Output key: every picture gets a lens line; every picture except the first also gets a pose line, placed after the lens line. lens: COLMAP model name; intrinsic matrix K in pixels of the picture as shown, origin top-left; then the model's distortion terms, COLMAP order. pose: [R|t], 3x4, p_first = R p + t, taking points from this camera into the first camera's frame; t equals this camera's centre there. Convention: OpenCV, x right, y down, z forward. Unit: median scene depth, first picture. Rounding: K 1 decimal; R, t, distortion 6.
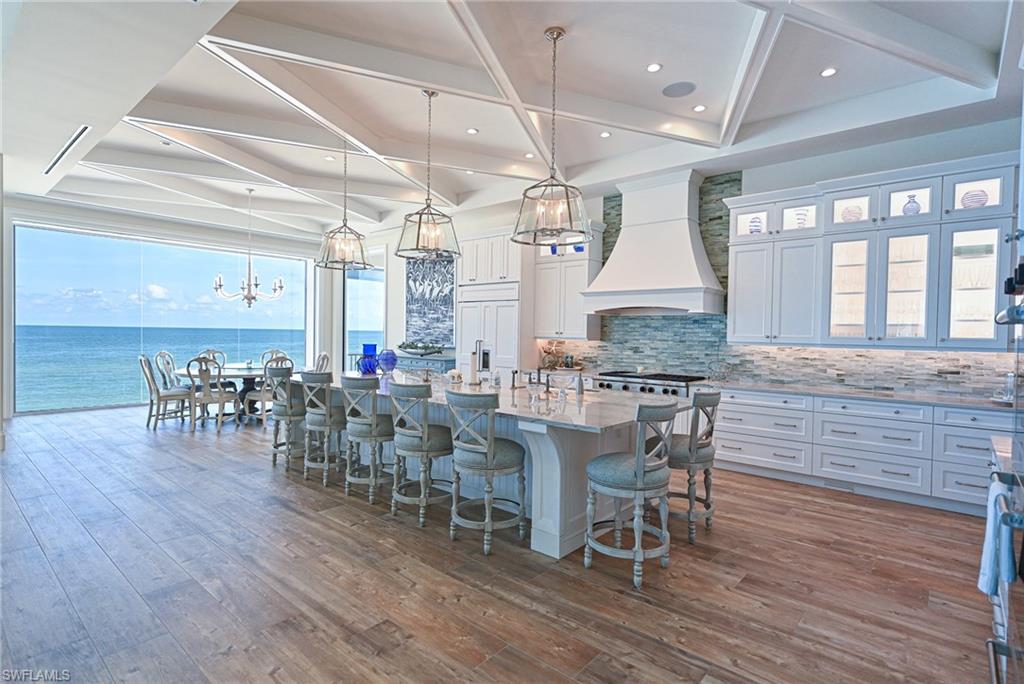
lens RADIAL K [[525.3, 0, 490.4], [0, 525.3, 339.8], [0, 0, 1]] dist [0.013534, -0.000773]
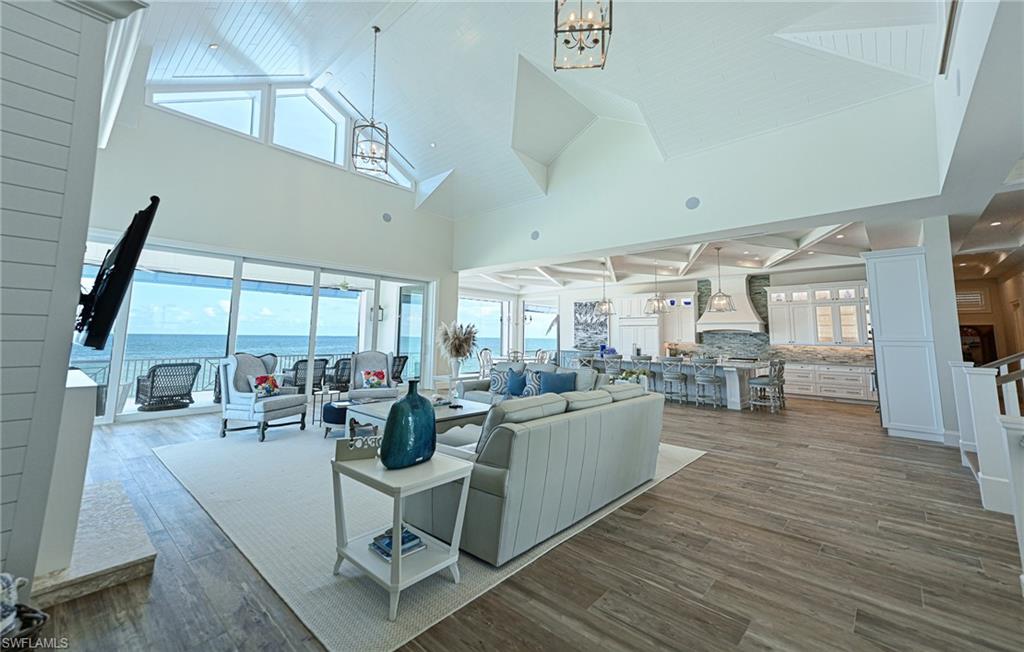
lens RADIAL K [[398.5, 0, 443.7], [0, 398.5, 299.9], [0, 0, 1]] dist [0.006041, 0.000508]
pose [[0.990416, -0.016124, -0.137172, -0.785250], [0.001297, 0.994204, -0.107503, -0.002138], [0.138110, 0.106295, 0.984696, -1.052846]]
